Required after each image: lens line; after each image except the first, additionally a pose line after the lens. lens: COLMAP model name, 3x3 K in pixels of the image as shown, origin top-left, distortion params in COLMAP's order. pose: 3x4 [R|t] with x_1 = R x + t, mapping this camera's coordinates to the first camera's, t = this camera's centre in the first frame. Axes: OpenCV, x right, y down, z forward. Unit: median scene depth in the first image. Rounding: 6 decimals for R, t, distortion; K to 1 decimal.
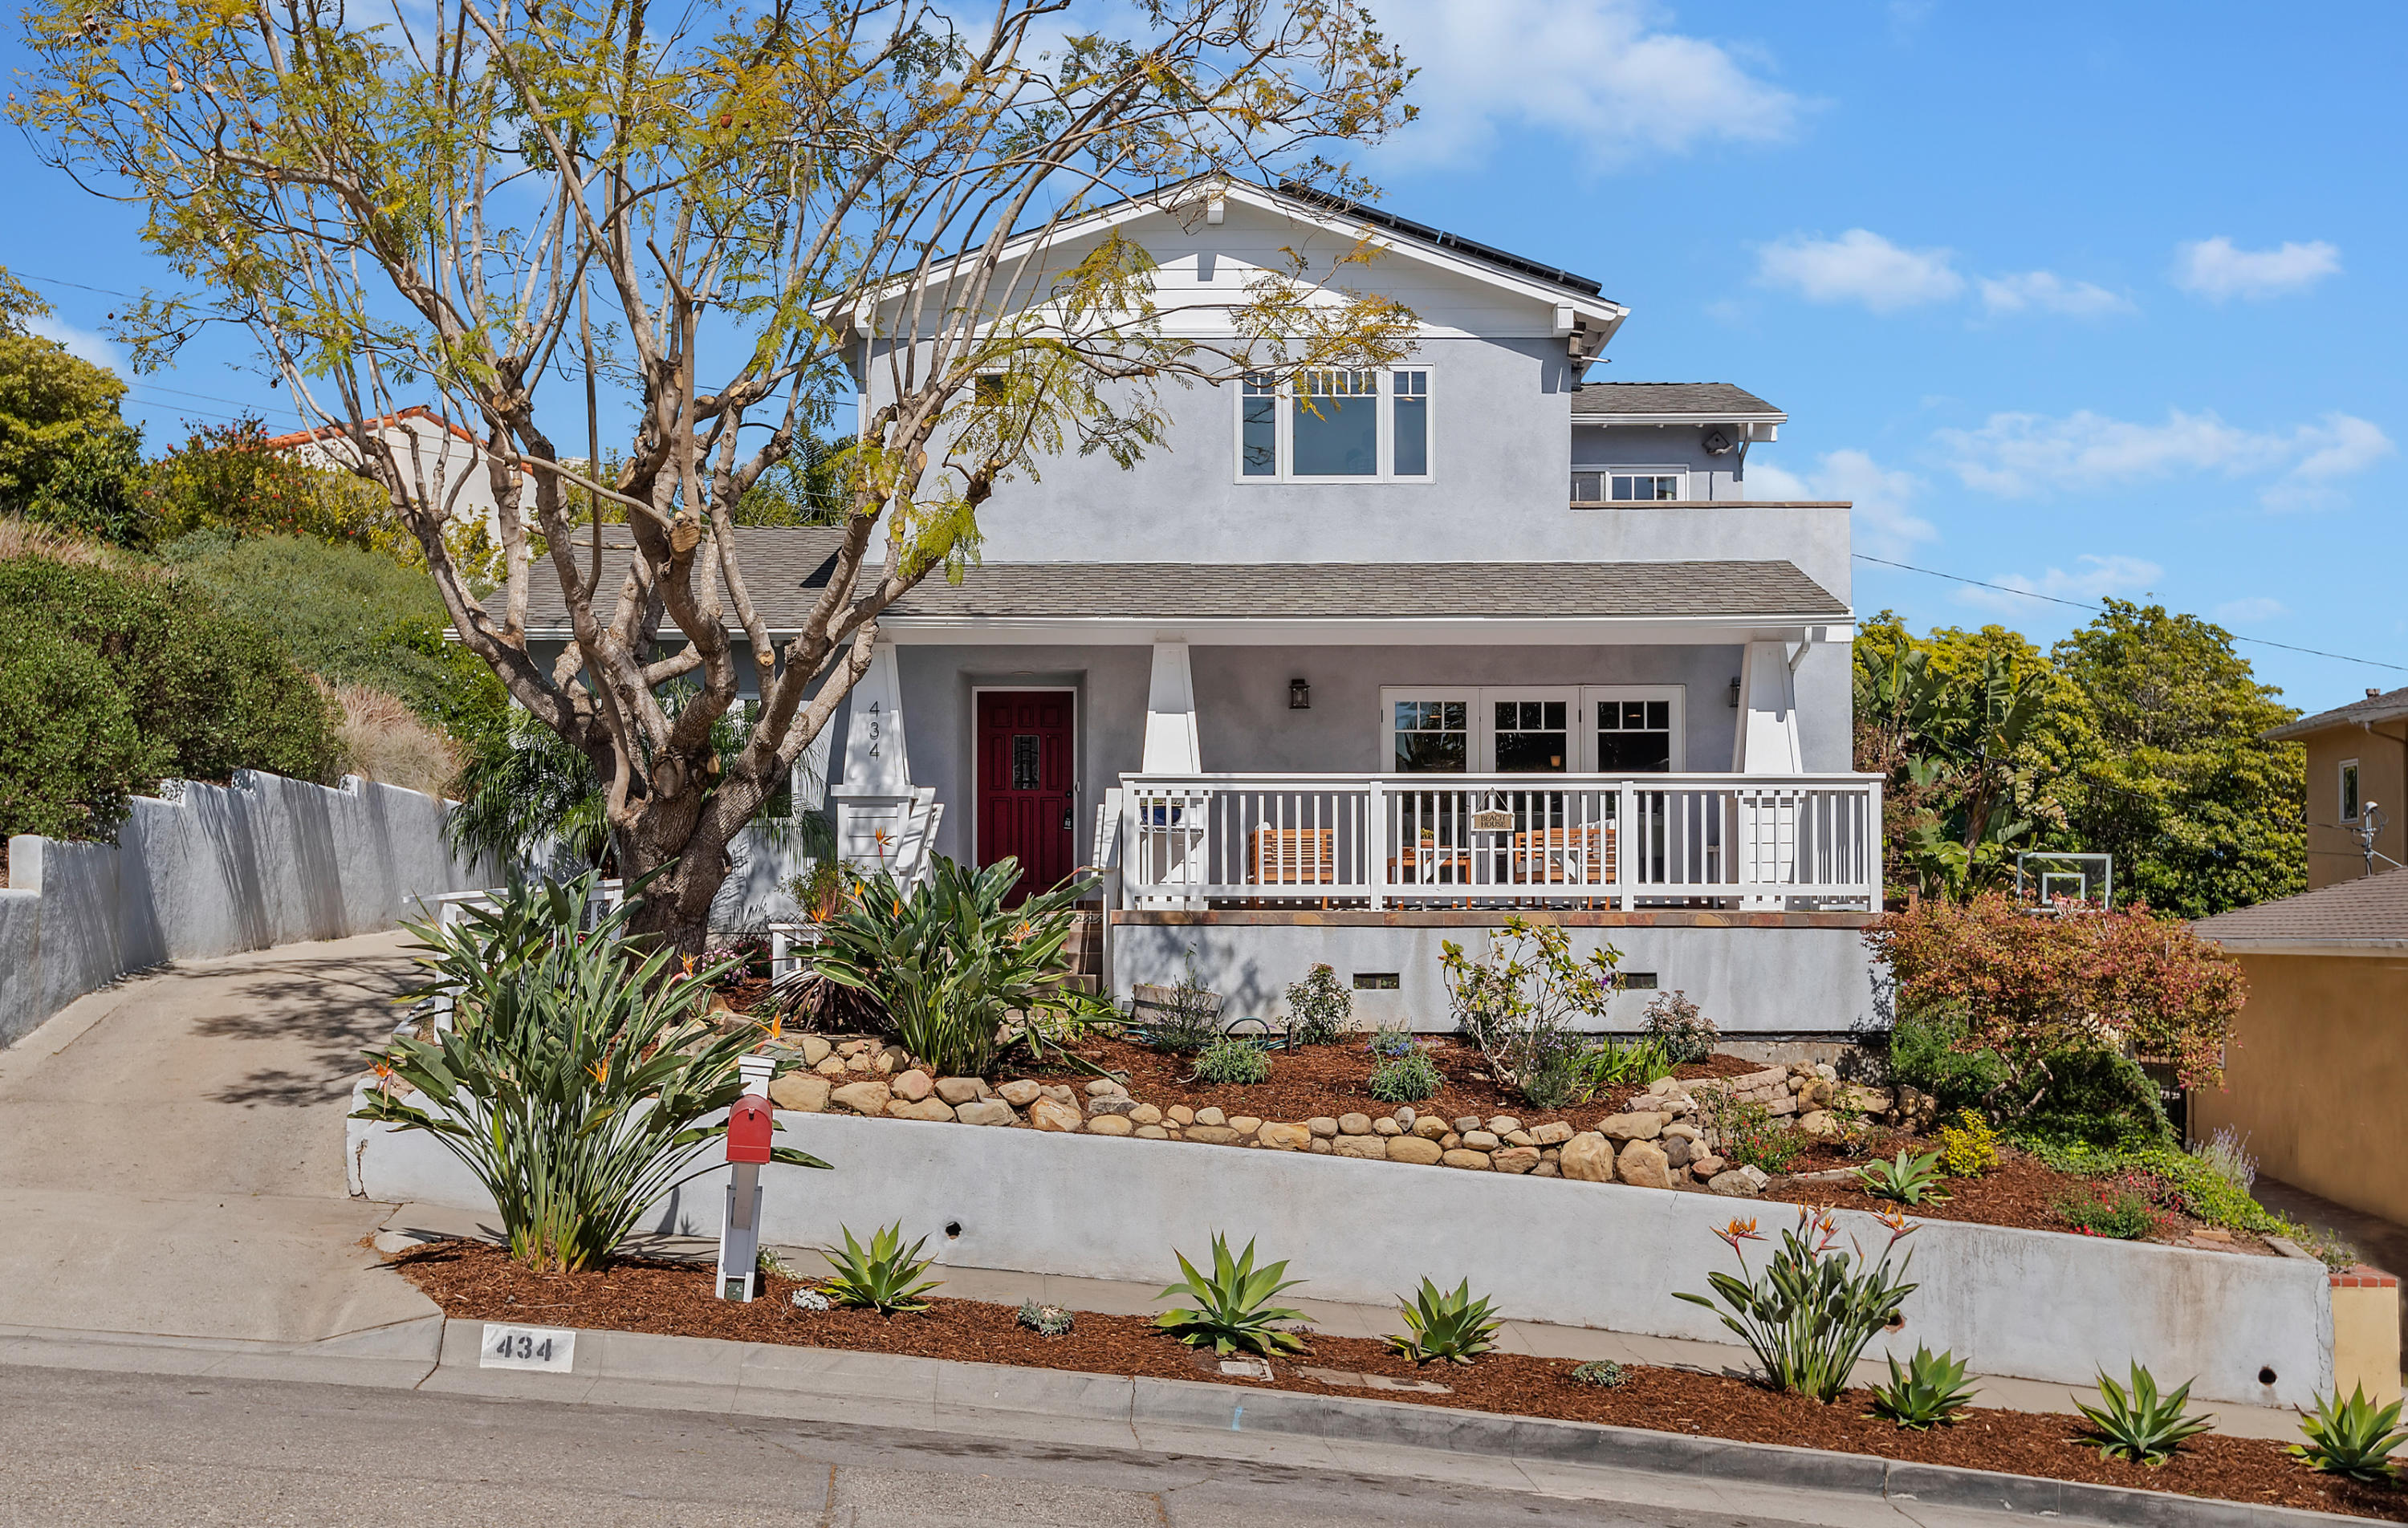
lens RADIAL K [[2397.5, 0, 1204.0], [0, 2397.5, 764.0], [0, 0, 1]] dist [0.014968, -0.007270]
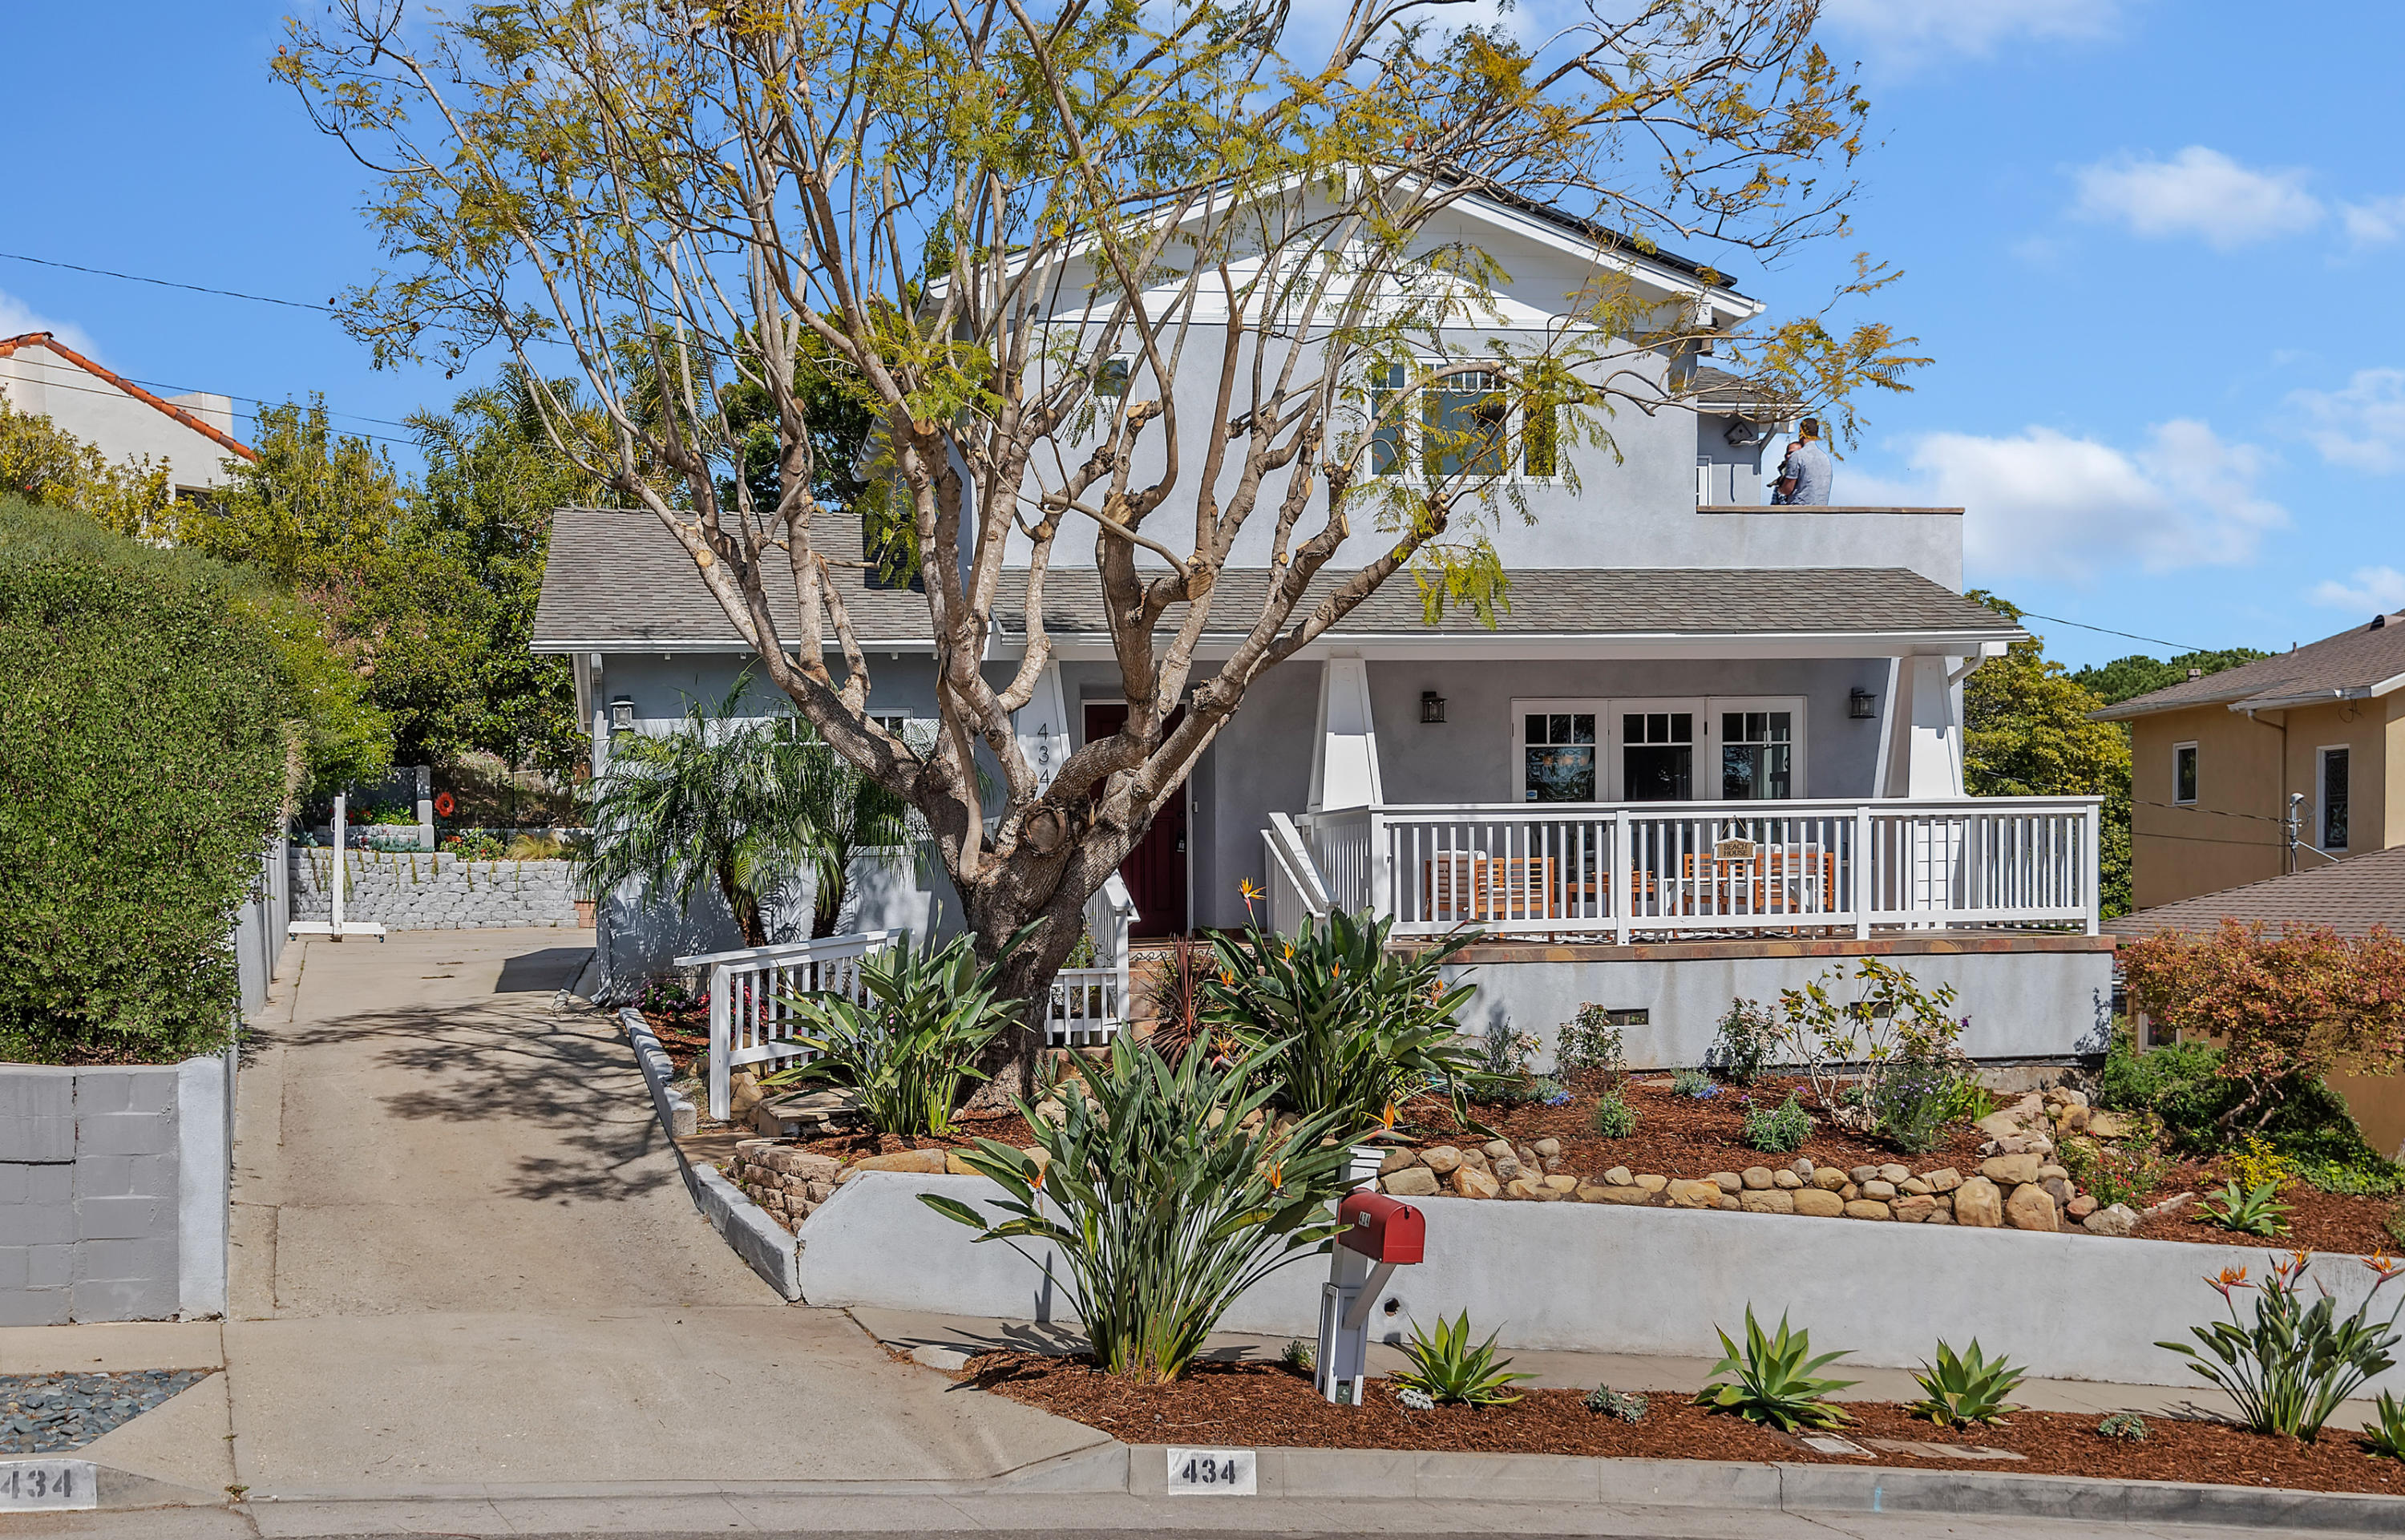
lens RADIAL K [[2568.5, 0, 1202.5], [0, 2568.5, 859.7], [0, 0, 1]] dist [0.015940, 0.014413]
pose [[0.983971, -0.014558, 0.177734, -0.331455], [0.004877, 0.998486, 0.054788, -0.036214], [-0.178262, -0.053043, 0.982552, 0.019584]]
